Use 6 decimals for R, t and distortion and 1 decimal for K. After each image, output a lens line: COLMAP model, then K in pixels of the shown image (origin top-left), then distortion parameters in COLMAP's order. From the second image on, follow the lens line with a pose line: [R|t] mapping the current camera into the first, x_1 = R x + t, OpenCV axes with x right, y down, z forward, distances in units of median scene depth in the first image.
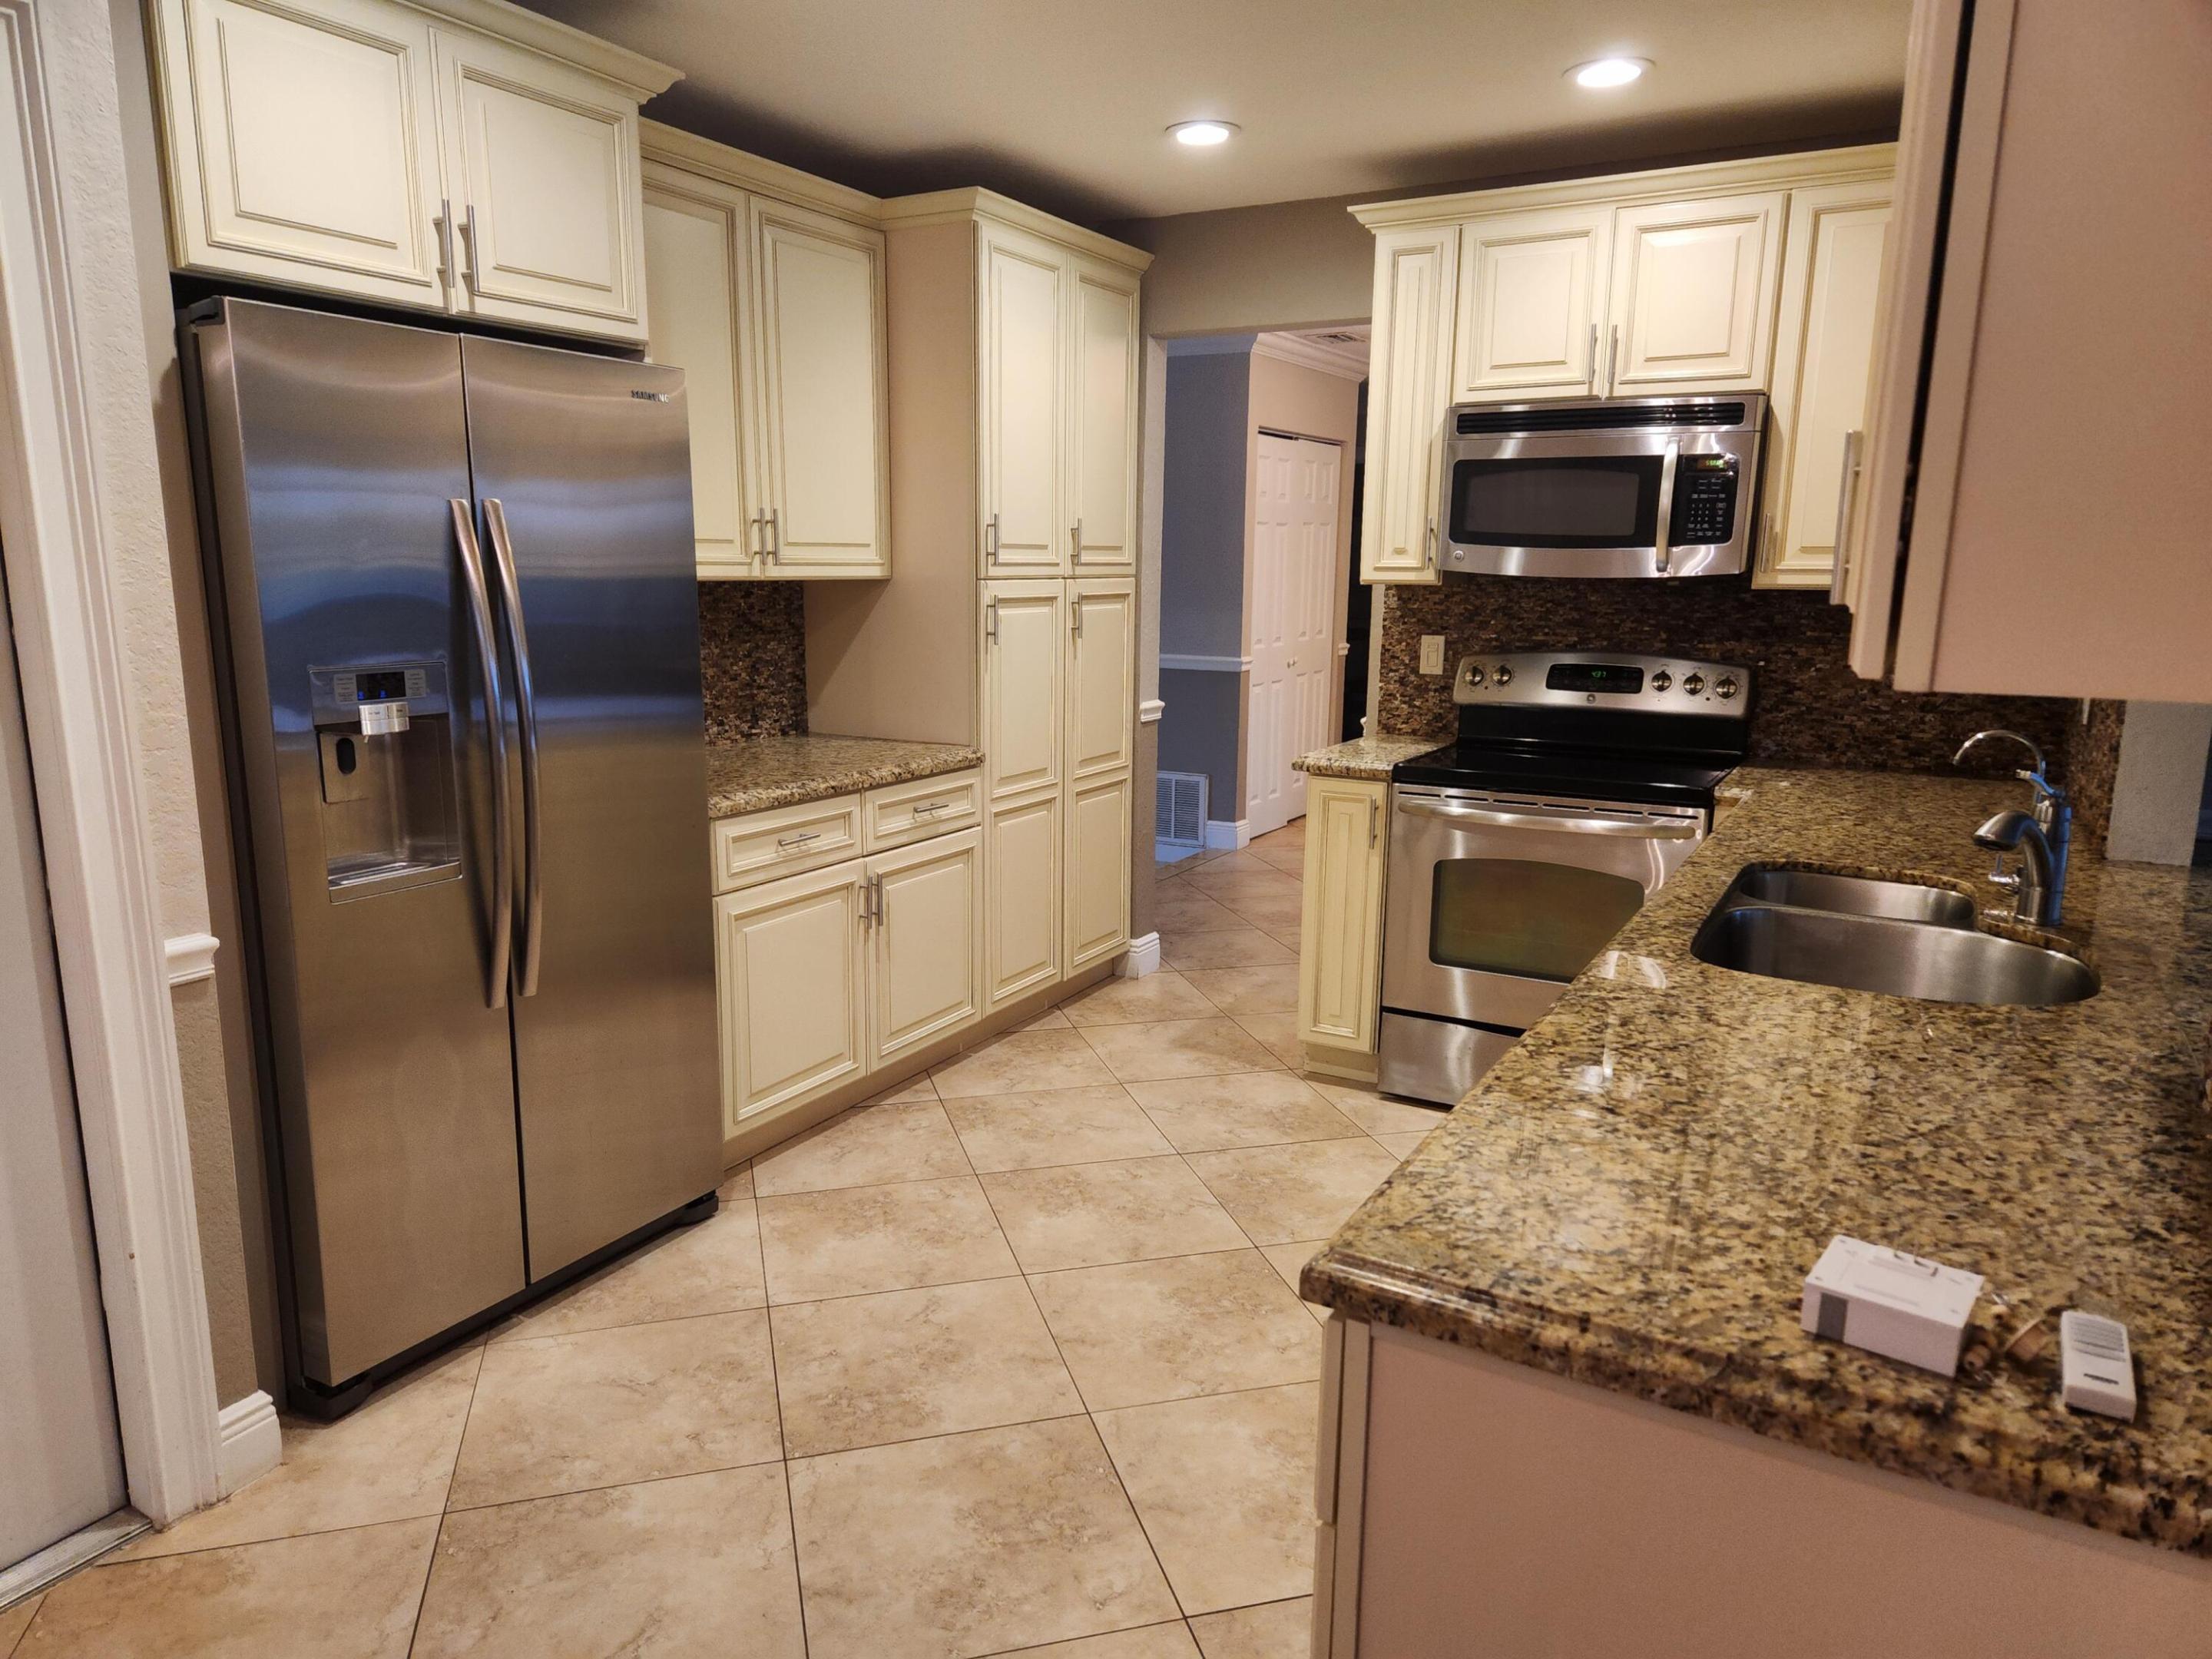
lens RADIAL K [[1474.4, 0, 1102.5], [0, 1474.4, 830.2], [0, 0, 1]] dist [0.055567, -0.015844]
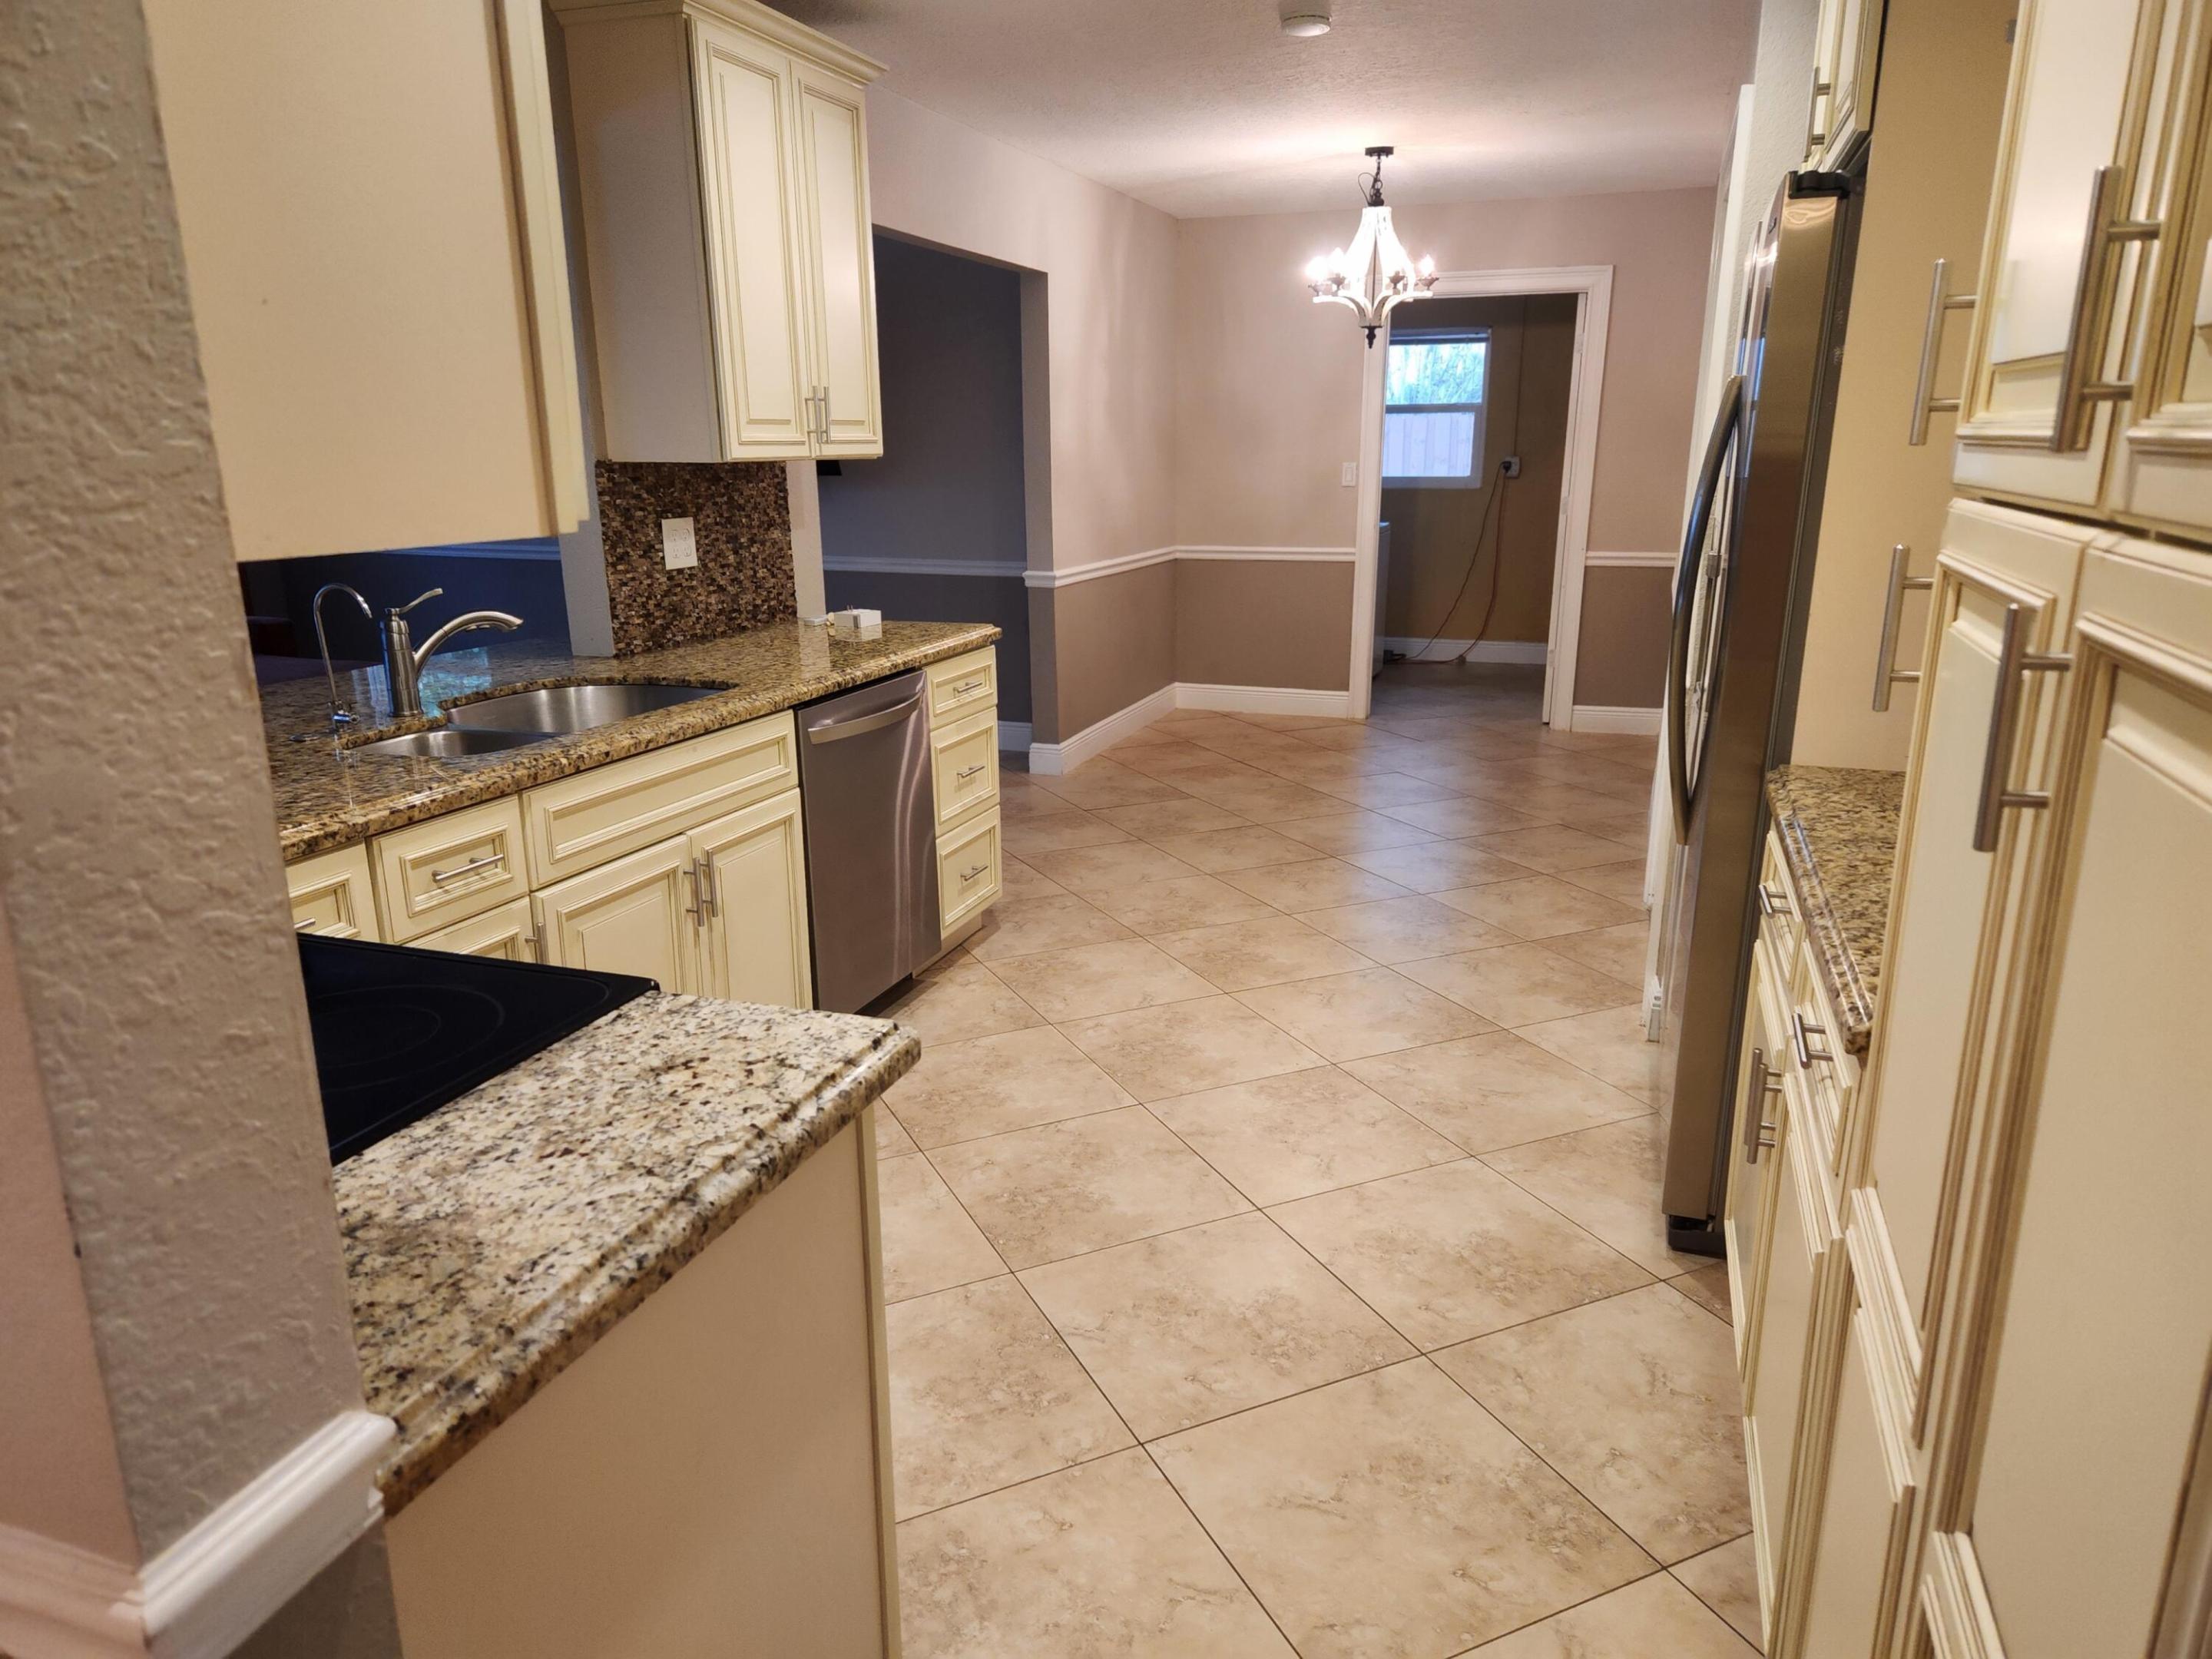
lens RADIAL K [[1474.4, 0, 1097.8], [0, 1474.4, 814.3], [0, 0, 1]] dist [0.055567, -0.015844]
pose [[-0.986798, 0.037102, -0.157650, 0.203820], [-0.033693, 0.905081, 0.423902, -0.352113], [0.158413, 0.423617, -0.891882, 1.871075]]
